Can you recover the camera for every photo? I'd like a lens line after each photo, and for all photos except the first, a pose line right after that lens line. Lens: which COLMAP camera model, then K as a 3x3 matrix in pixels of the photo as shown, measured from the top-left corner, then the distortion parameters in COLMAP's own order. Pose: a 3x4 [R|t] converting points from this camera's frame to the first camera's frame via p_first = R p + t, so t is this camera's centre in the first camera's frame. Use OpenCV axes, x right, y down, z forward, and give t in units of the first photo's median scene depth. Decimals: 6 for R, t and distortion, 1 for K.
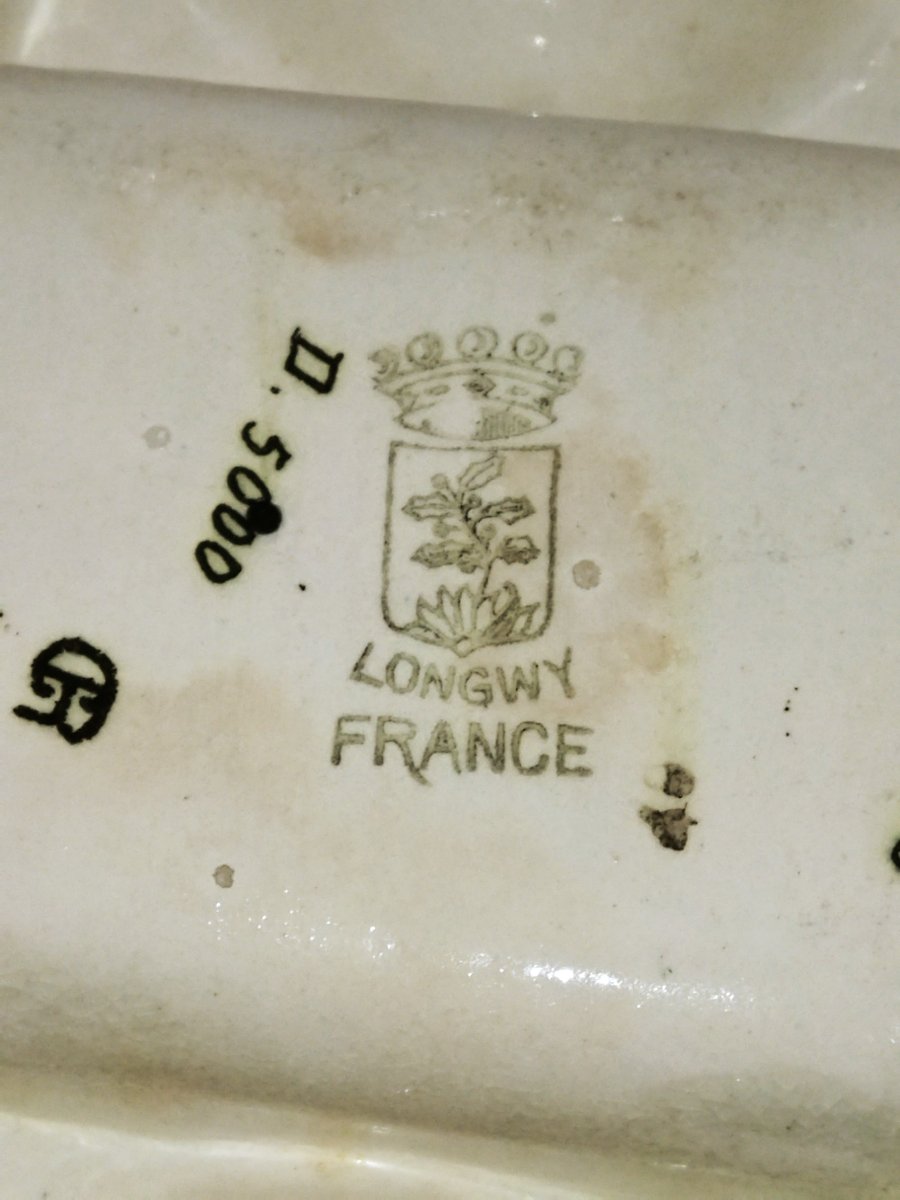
lens RADIAL K [[927.6, 0, 450.0], [0, 927.6, 600.0], [0, 0, 1]] dist [-0.048697, -0.003398]
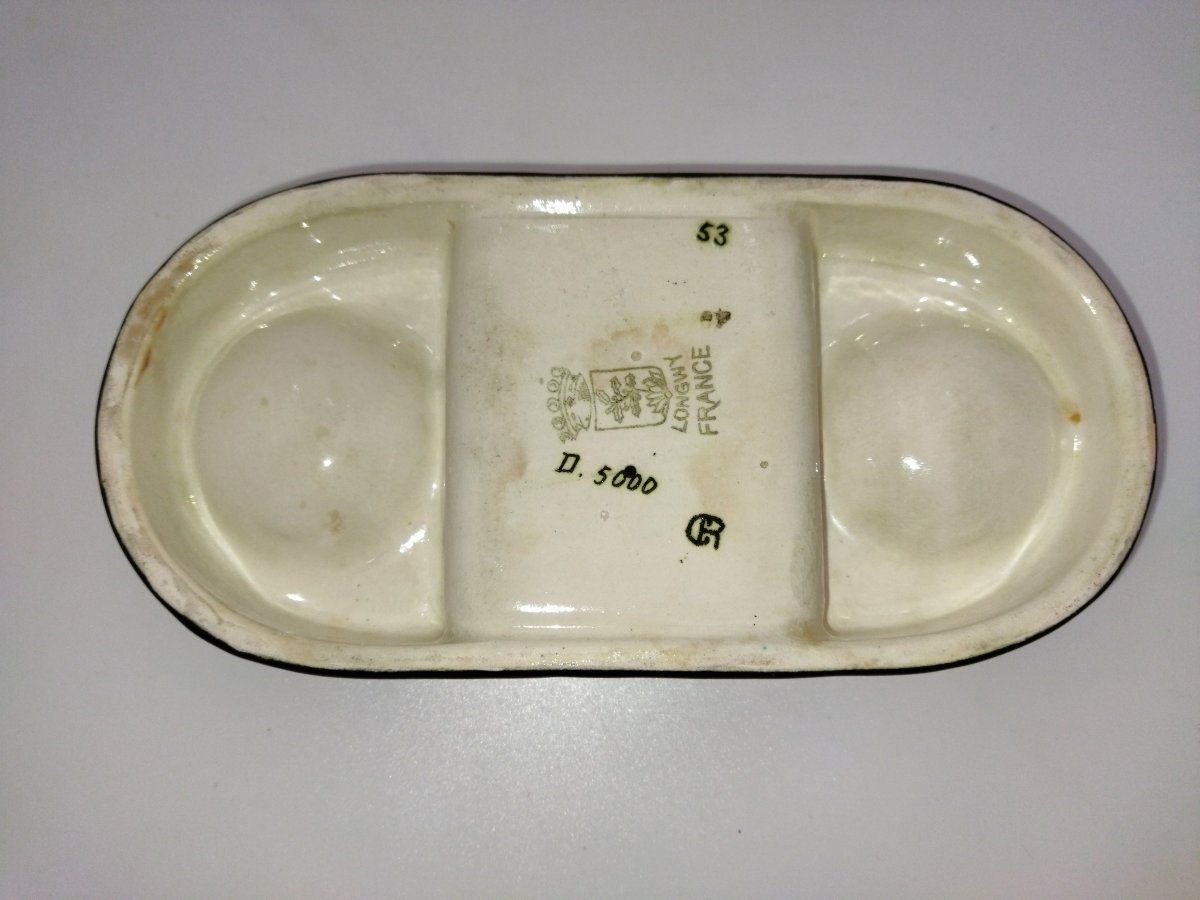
lens RADIAL K [[927.6, 0, 600.0], [0, 927.6, 450.0], [0, 0, 1]] dist [-0.048697, -0.003398]
pose [[-0.114388, -0.959216, 0.258496, -0.812960], [0.993322, -0.106493, 0.044388, -0.284246], [-0.015050, 0.261847, 0.964992, -1.561916]]
